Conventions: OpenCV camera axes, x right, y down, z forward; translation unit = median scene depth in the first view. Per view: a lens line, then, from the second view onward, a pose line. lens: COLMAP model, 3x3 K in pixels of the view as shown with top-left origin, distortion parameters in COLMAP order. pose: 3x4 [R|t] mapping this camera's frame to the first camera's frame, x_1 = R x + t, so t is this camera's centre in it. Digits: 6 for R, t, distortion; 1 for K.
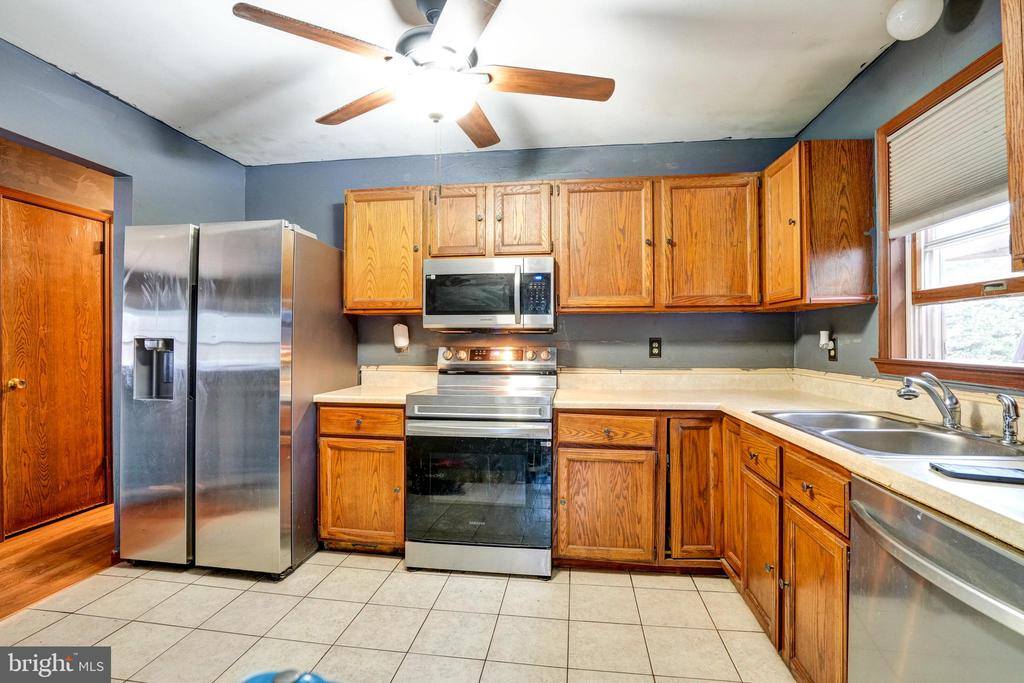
lens RADIAL K [[478.3, 0, 511.0], [0, 478.3, 336.8], [0, 0, 1]] dist [-0.034896, 0.014577]
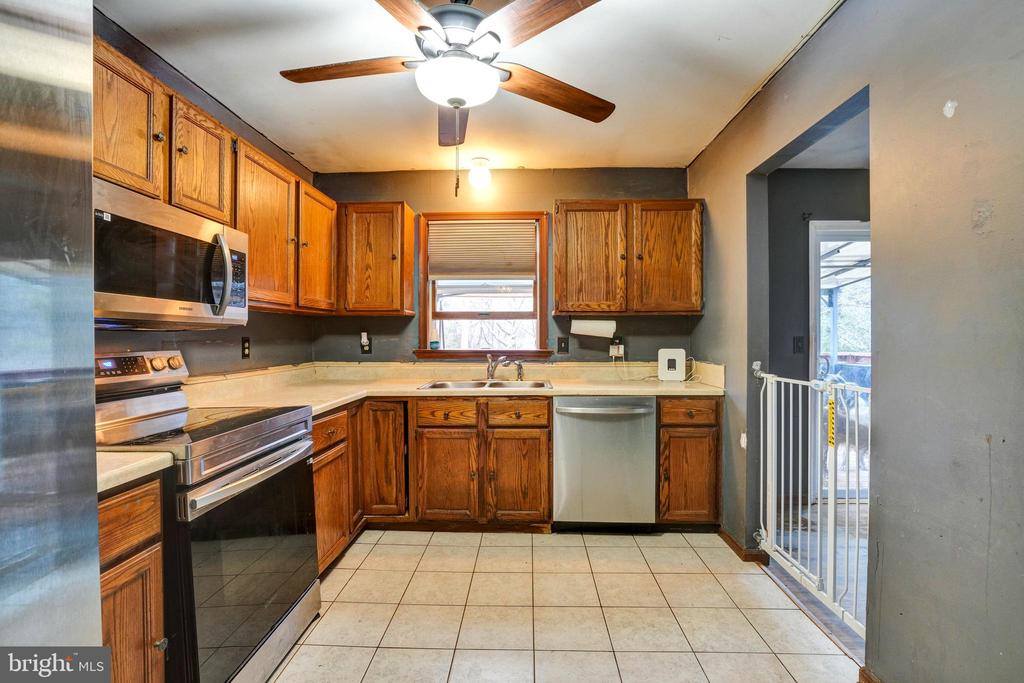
lens RADIAL K [[478.3, 0, 511.9], [0, 478.3, 339.9], [0, 0, 1]] dist [-0.034896, 0.014577]
pose [[-0.099467, -0.005298, 0.995027, -0.717729], [-0.005701, 0.999972, 0.004755, -0.000080], [-0.995025, -0.005200, -0.099494, 0.640644]]
